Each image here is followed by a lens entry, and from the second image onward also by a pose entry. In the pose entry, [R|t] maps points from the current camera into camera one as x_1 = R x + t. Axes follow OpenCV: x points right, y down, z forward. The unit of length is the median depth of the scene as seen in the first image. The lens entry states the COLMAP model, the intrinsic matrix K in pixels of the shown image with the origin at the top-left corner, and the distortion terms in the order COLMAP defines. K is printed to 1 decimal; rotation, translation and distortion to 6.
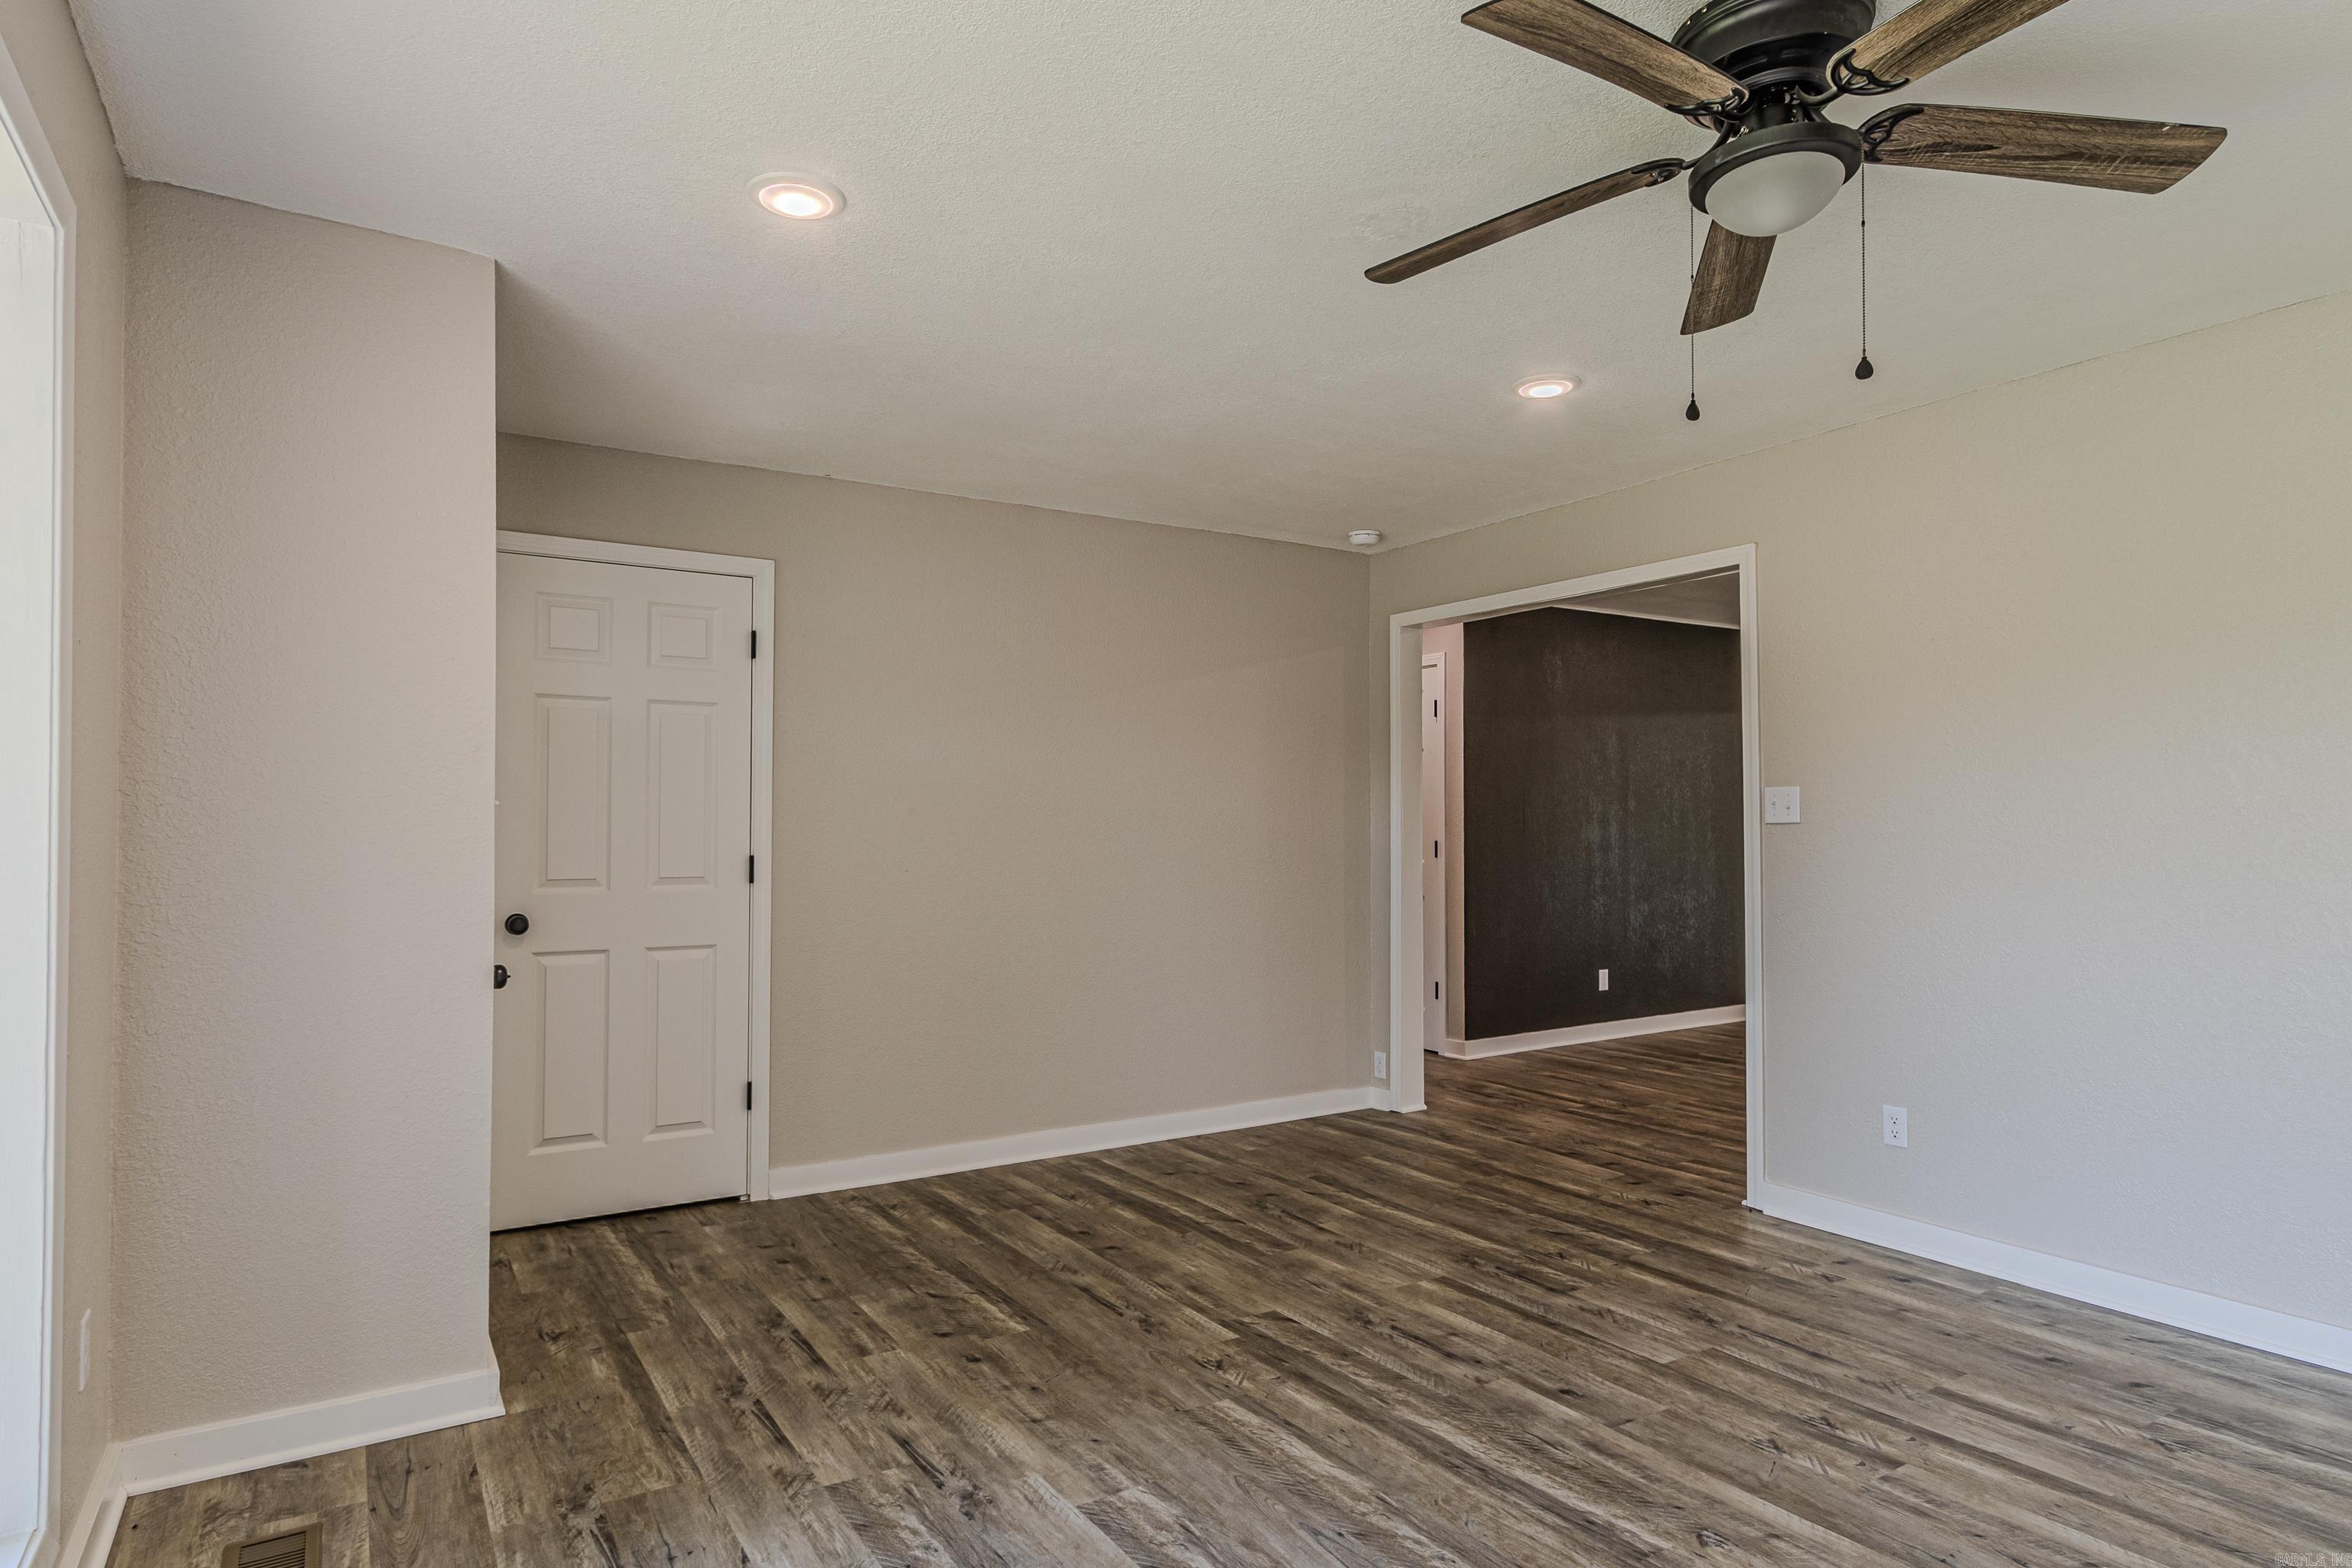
lens RADIAL K [[1287.7, 0, 1186.5], [0, 1287.7, 828.0], [0, 0, 1]] dist [0.013306, -0.000411]
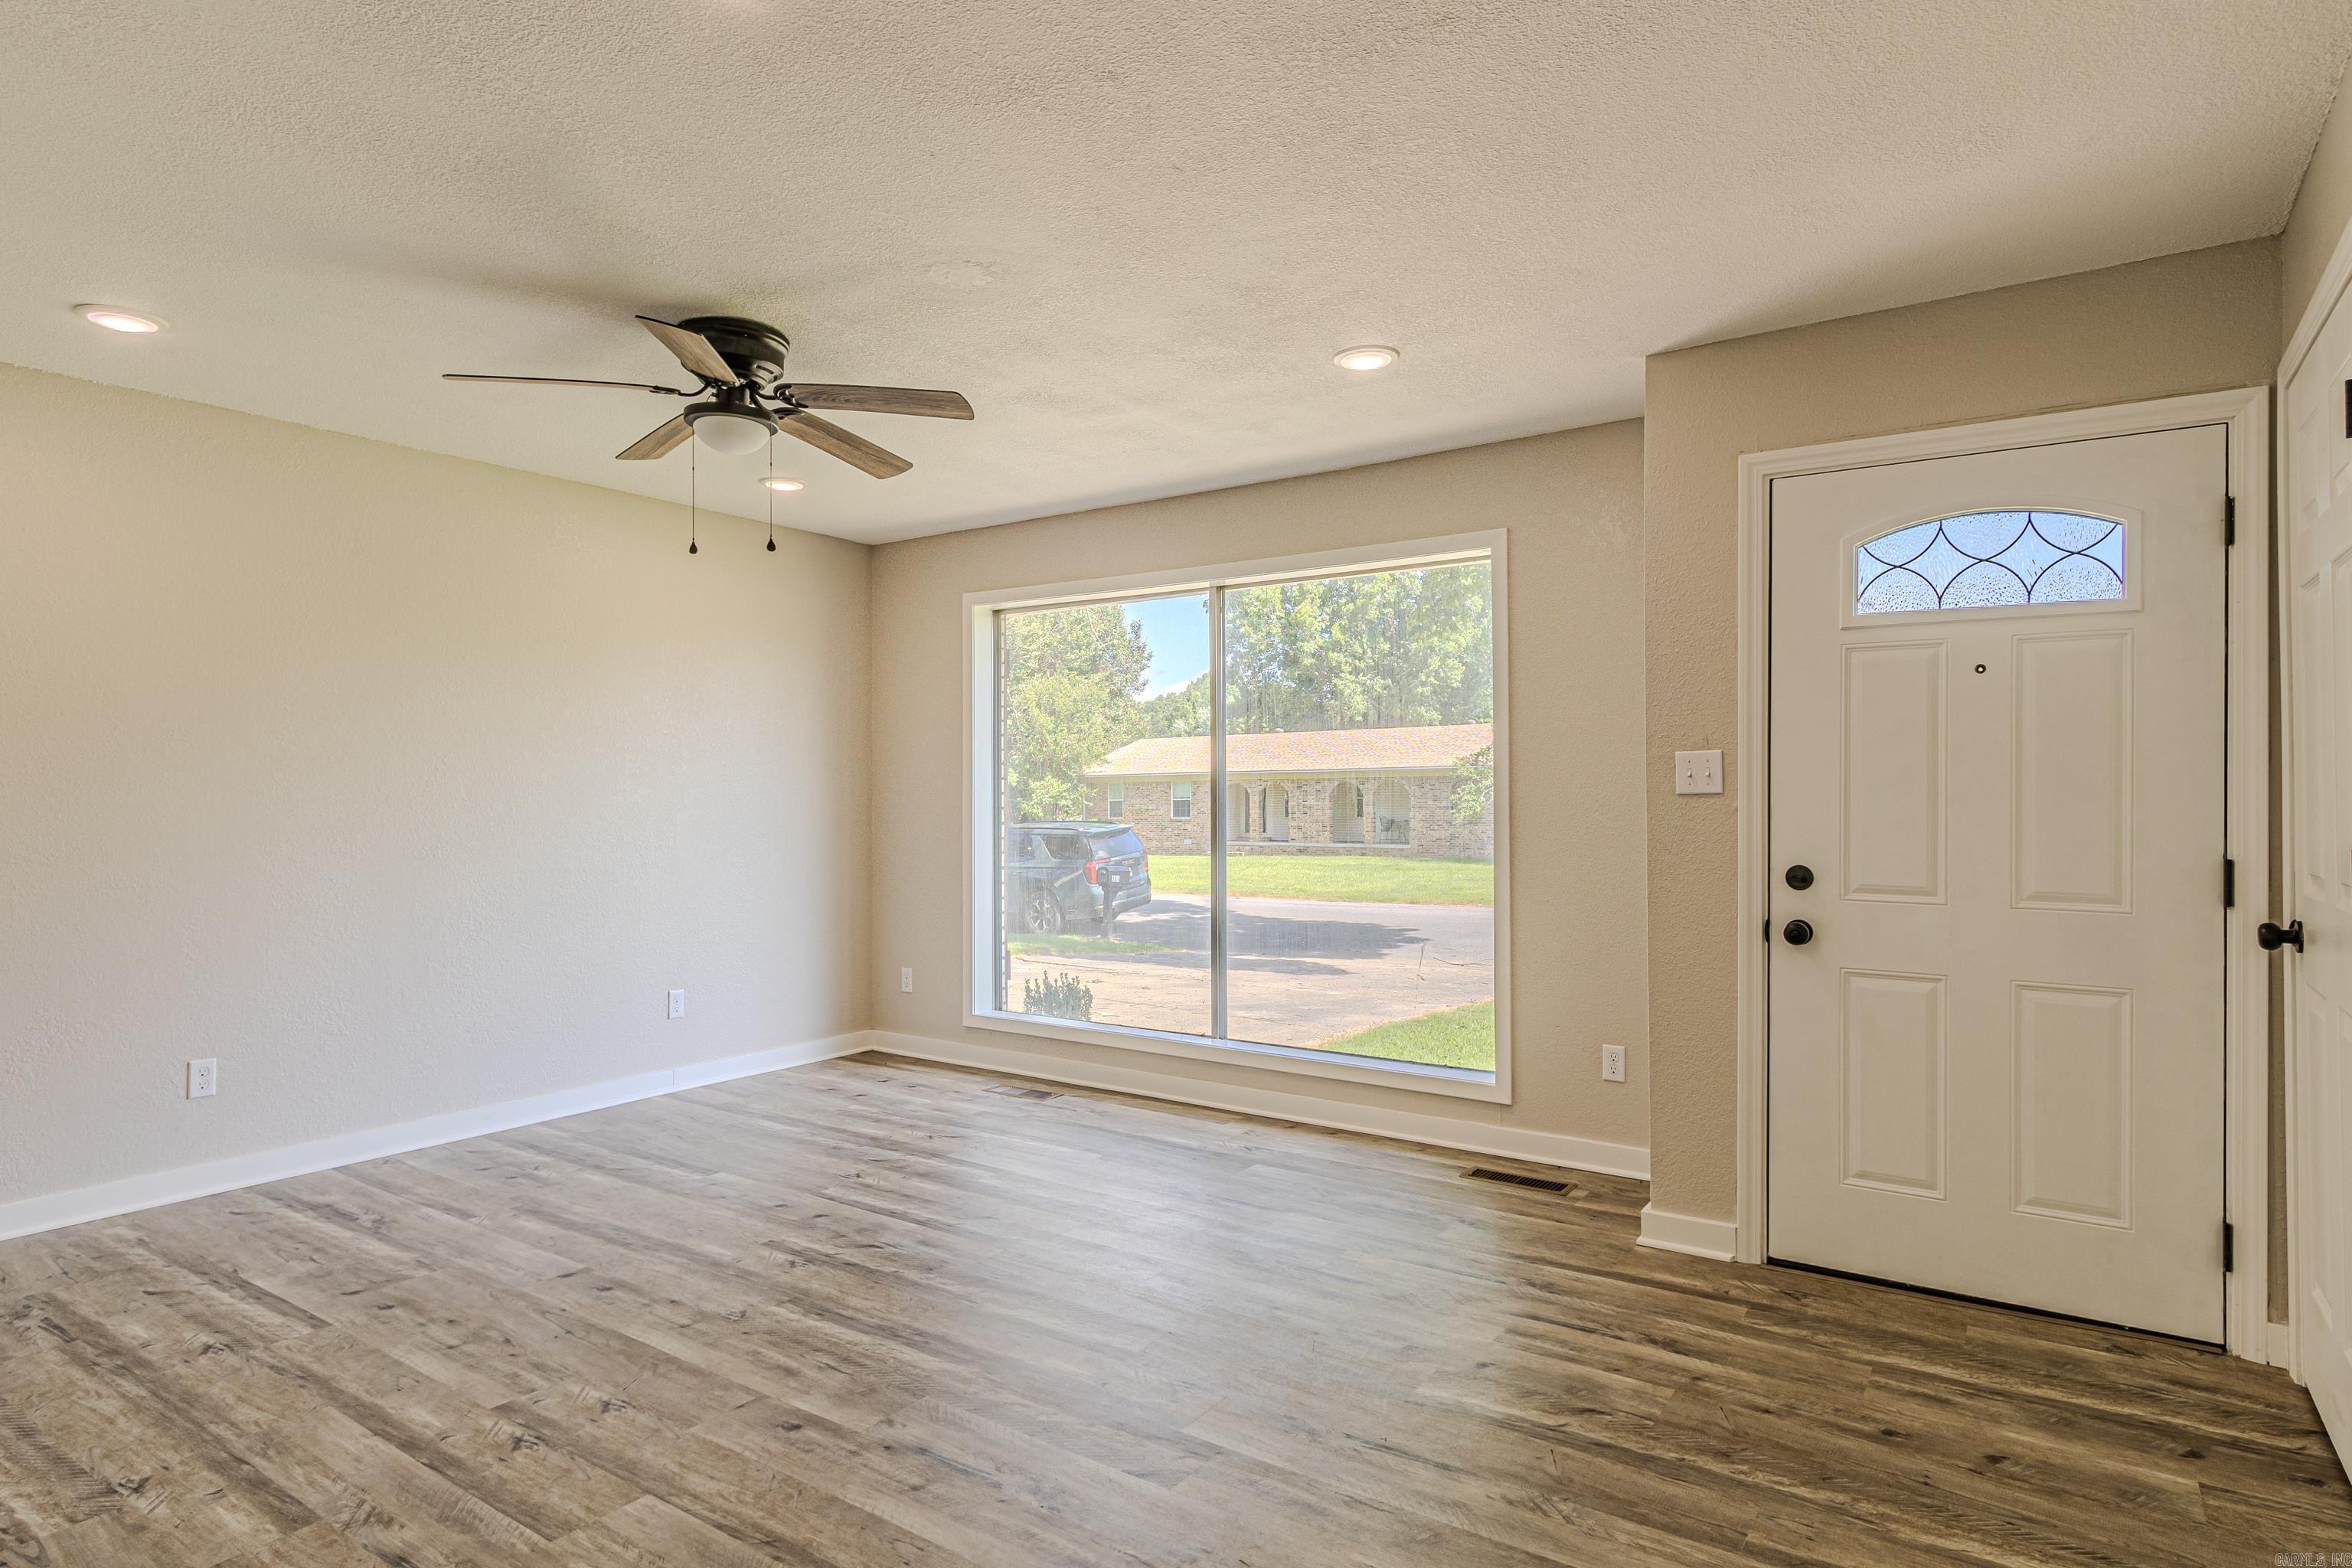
lens RADIAL K [[1287.7, 0, 1186.5], [0, 1287.7, 828.0], [0, 0, 1]] dist [0.013306, -0.000411]
pose [[-0.920280, 0.012273, -0.391069, 0.405214], [0.003943, 0.999748, 0.022096, -0.003550], [0.391242, 0.018793, -0.920096, 2.011401]]
